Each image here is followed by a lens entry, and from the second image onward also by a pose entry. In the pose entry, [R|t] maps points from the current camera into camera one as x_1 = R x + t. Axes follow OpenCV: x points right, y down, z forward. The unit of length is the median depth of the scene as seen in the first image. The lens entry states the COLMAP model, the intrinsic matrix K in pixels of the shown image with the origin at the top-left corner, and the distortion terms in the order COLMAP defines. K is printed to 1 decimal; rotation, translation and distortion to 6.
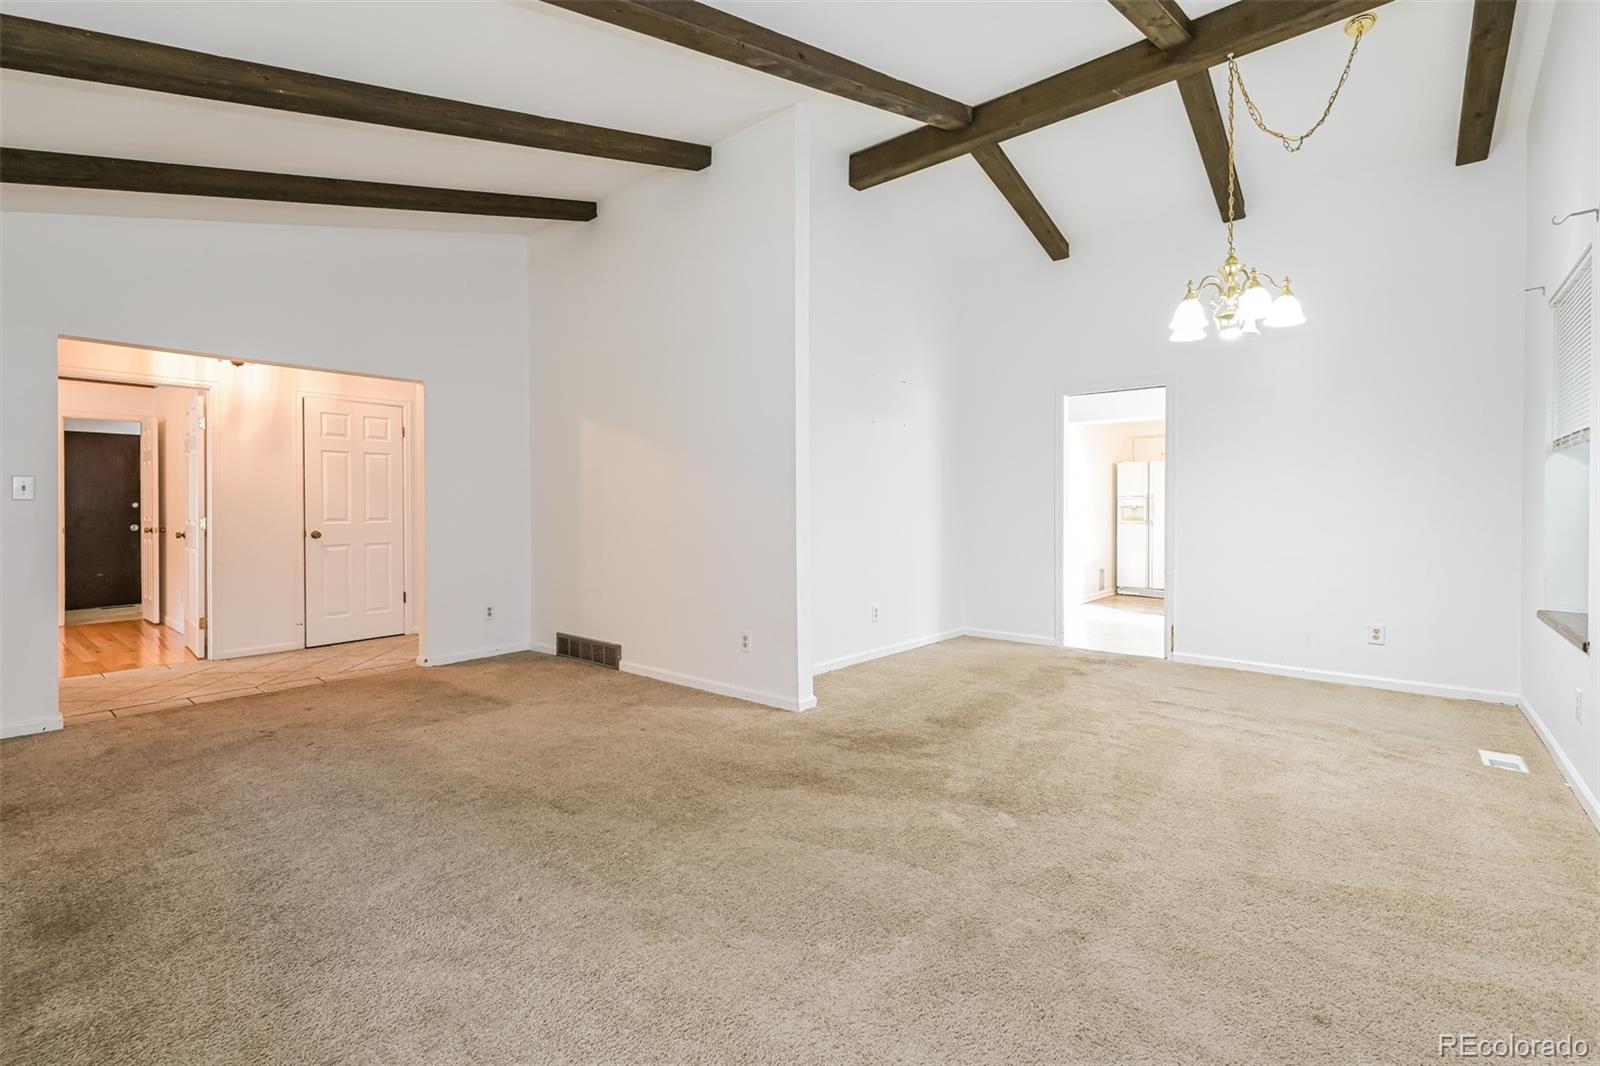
lens RADIAL K [[713.3, 0, 801.1], [0, 713.3, 526.5], [0, 0, 1]] dist [0.002298, 0.001202]
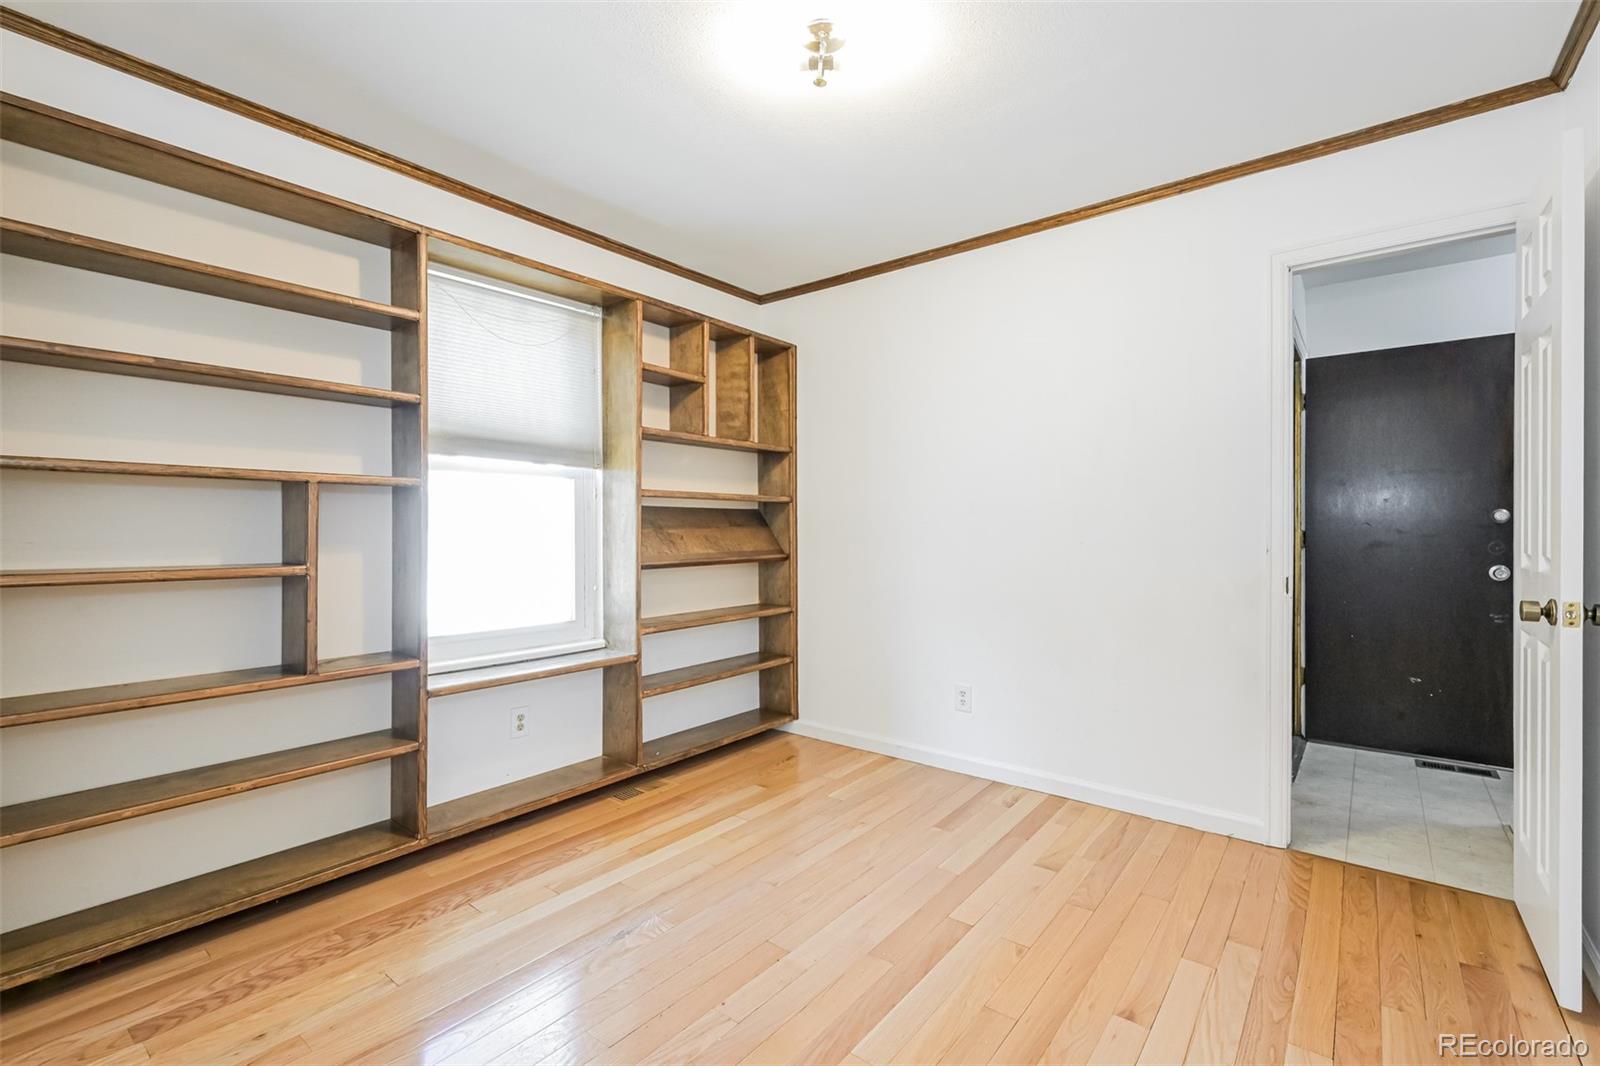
lens RADIAL K [[713.3, 0, 801.4], [0, 713.3, 529.5], [0, 0, 1]] dist [0.002298, 0.001202]
pose [[0.040121, 0.005574, -0.999179, -0.569016], [-0.005949, 0.999968, 0.005339, -0.023358], [0.999177, 0.005730, 0.040153, 0.618303]]
